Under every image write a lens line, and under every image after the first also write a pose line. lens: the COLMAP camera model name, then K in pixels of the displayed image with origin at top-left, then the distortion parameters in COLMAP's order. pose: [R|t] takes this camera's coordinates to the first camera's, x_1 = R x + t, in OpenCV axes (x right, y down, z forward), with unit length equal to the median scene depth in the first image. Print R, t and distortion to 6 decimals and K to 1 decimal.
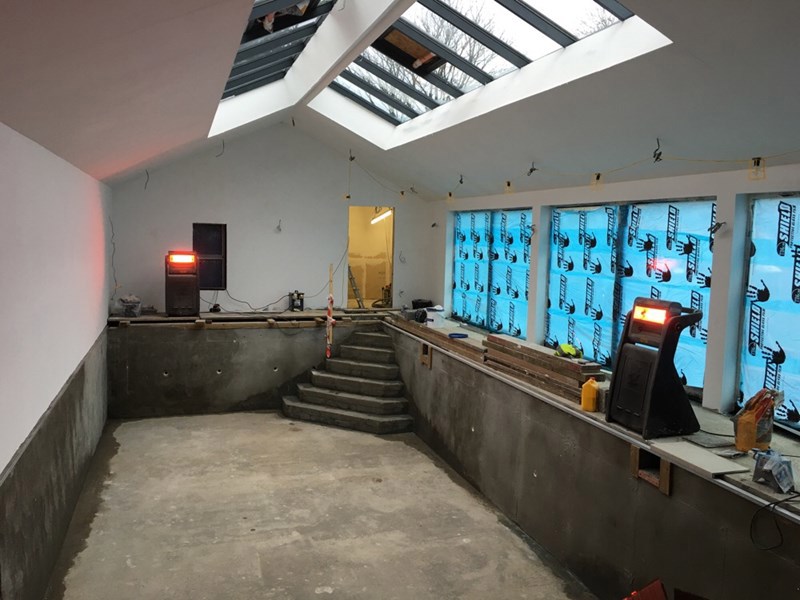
lens RADIAL K [[667.0, 0, 396.4], [0, 667.0, 305.3], [0, 0, 1]] dist [0.055242, -0.083377]
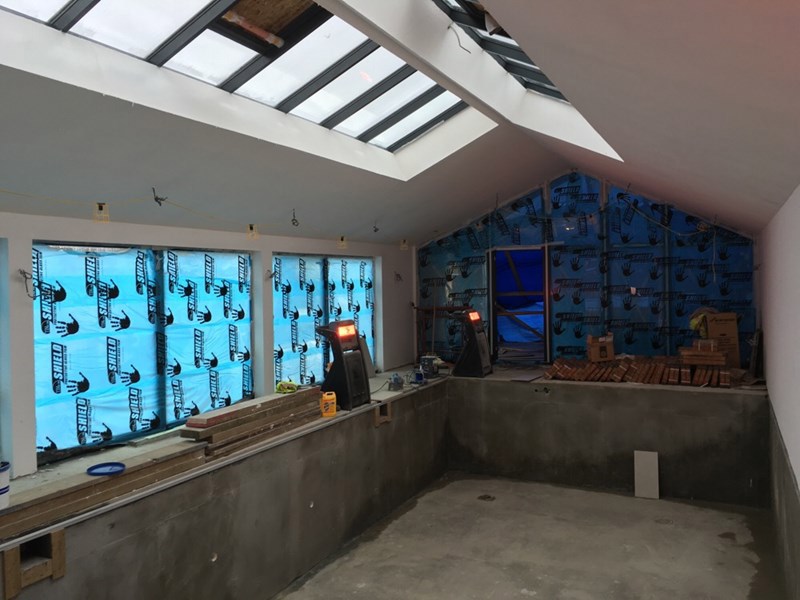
lens RADIAL K [[667.0, 0, 394.6], [0, 667.0, 294.3], [0, 0, 1]] dist [0.055242, -0.083377]
pose [[-0.719892, -0.031247, 0.693382, -0.561003], [0.071620, 0.990310, 0.118986, -0.179504], [-0.690381, 0.135317, -0.710679, 1.476519]]
